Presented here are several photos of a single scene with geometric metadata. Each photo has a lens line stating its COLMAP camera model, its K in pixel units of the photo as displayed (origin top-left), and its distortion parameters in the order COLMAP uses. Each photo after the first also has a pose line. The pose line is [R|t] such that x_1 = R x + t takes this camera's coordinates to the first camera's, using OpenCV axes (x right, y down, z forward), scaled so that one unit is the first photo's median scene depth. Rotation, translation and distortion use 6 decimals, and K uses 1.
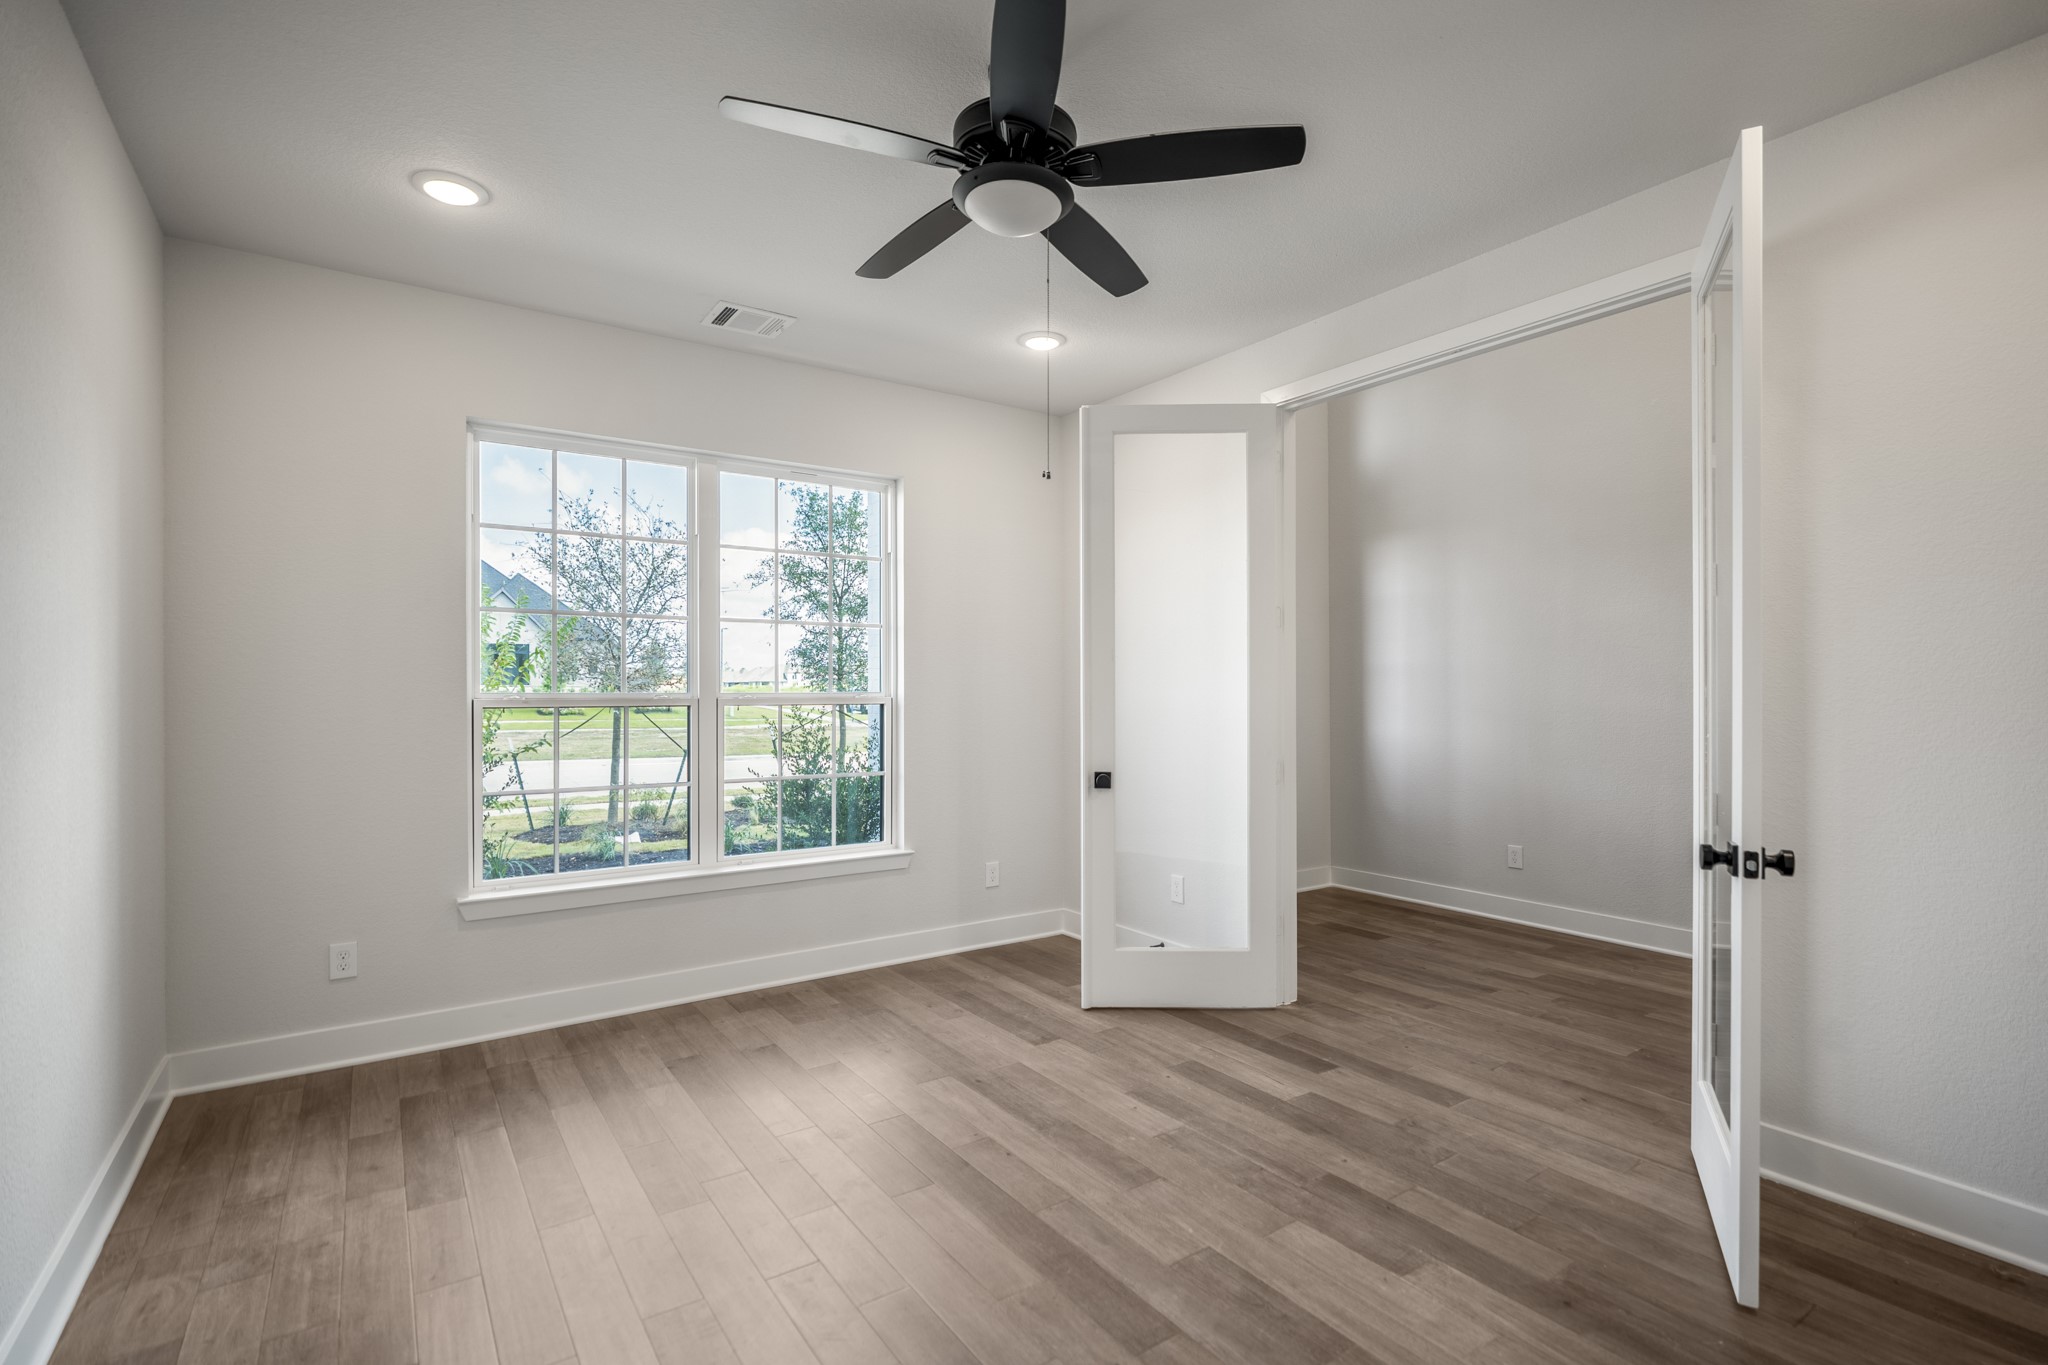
lens RADIAL K [[942.8, 0, 1024.1], [0, 942.8, 687.1], [0, 0, 1]] dist [0.000511, 0.000285]
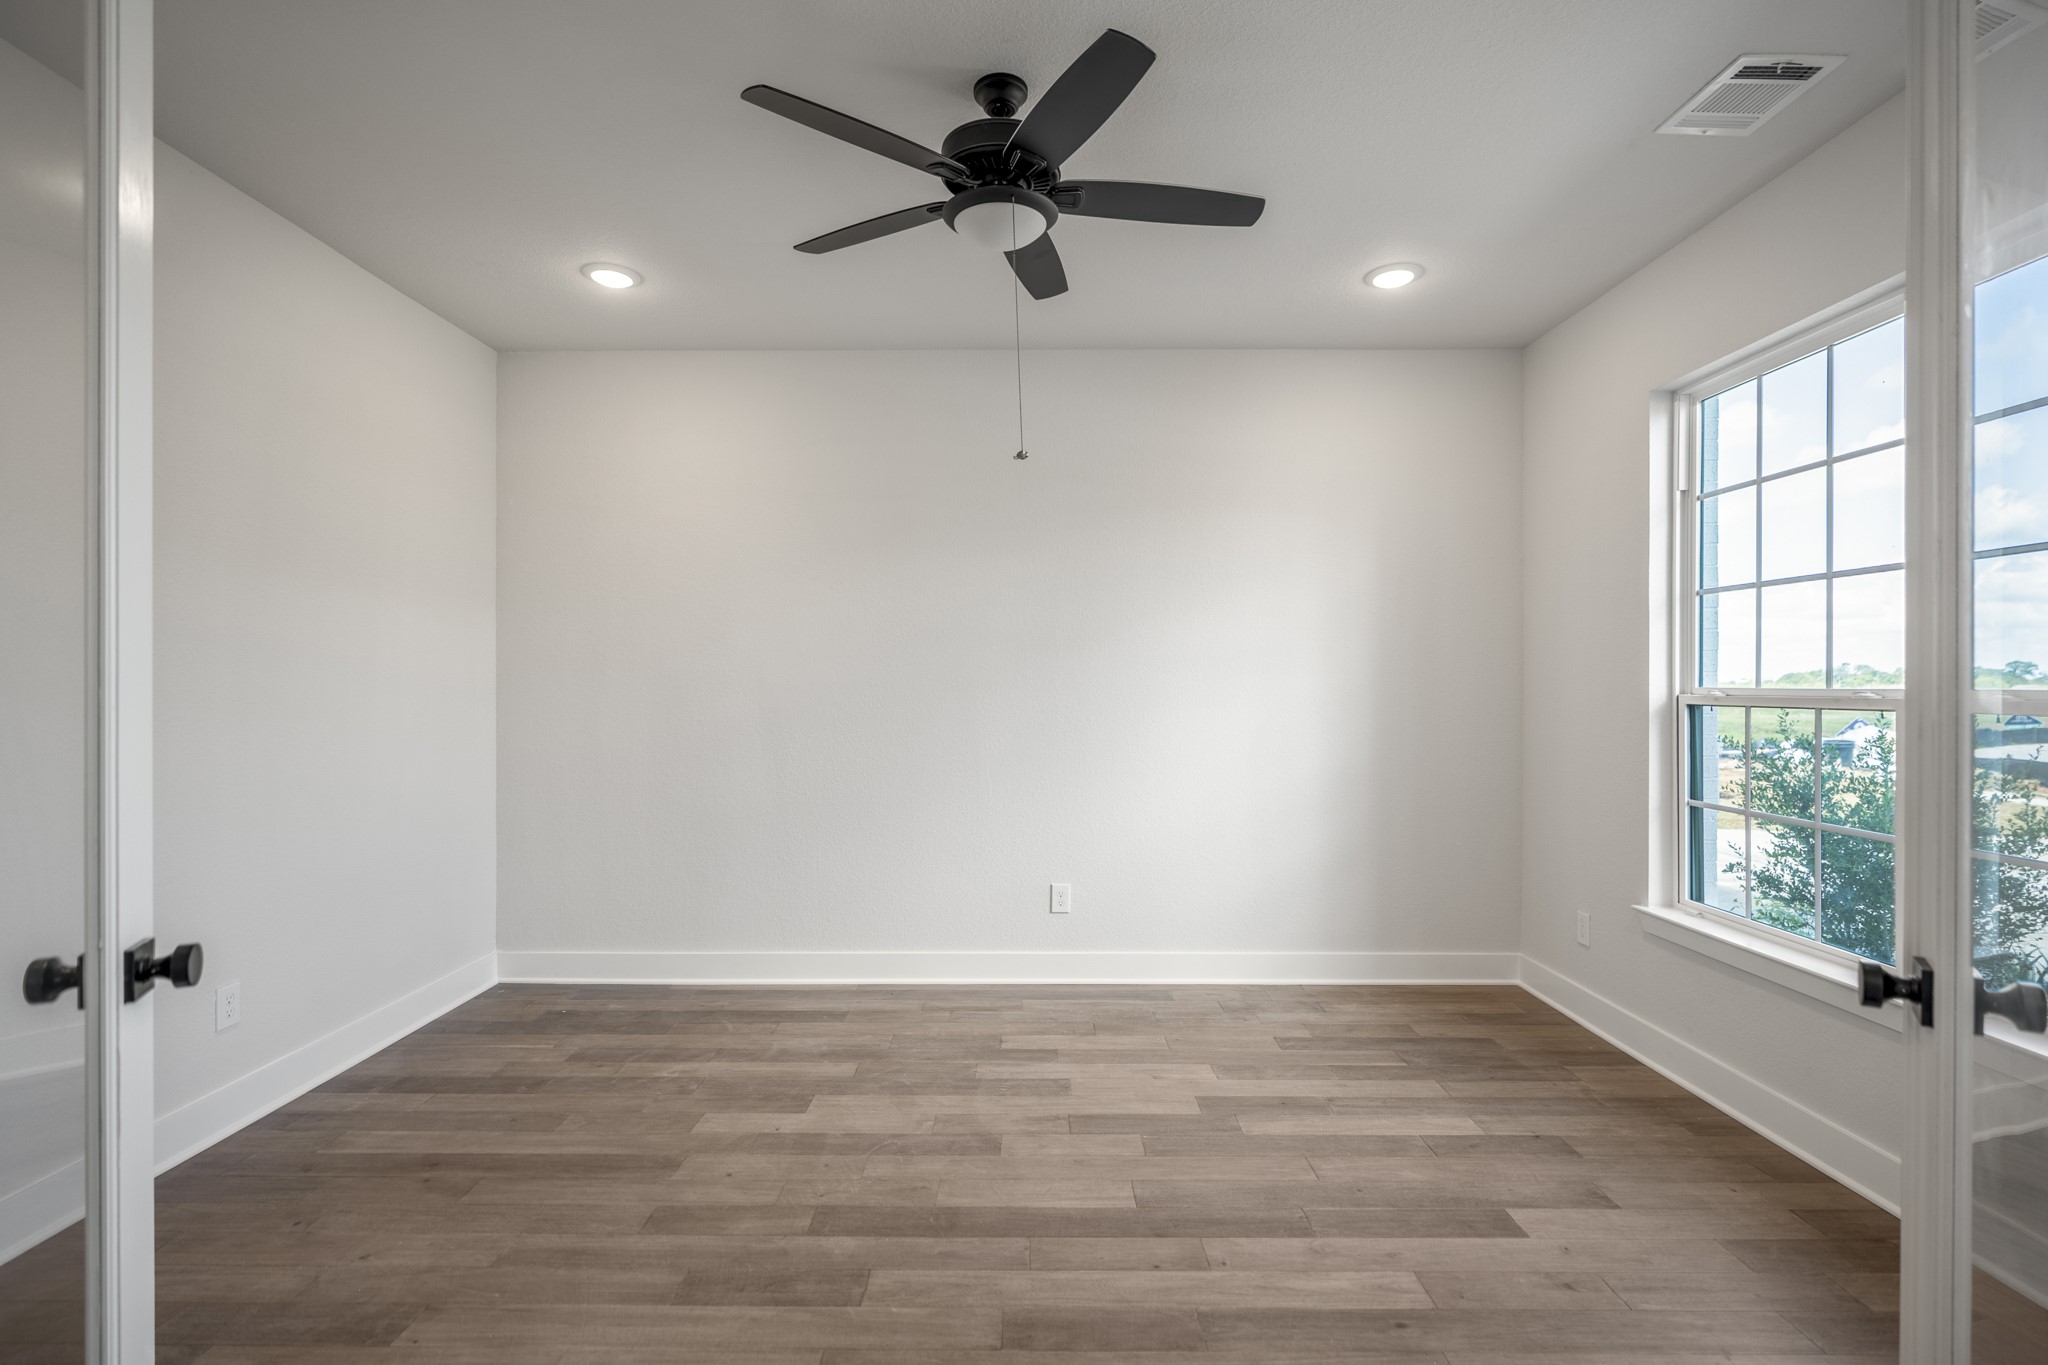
lens RADIAL K [[942.8, 0, 1024.9], [0, 942.8, 687.2], [0, 0, 1]] dist [0.000511, 0.000285]
pose [[-0.570284, 0.001074, -0.821447, 0.796453], [0.004316, 0.999989, -0.001690, 0.008462], [0.821436, -0.004509, -0.570283, 1.553389]]
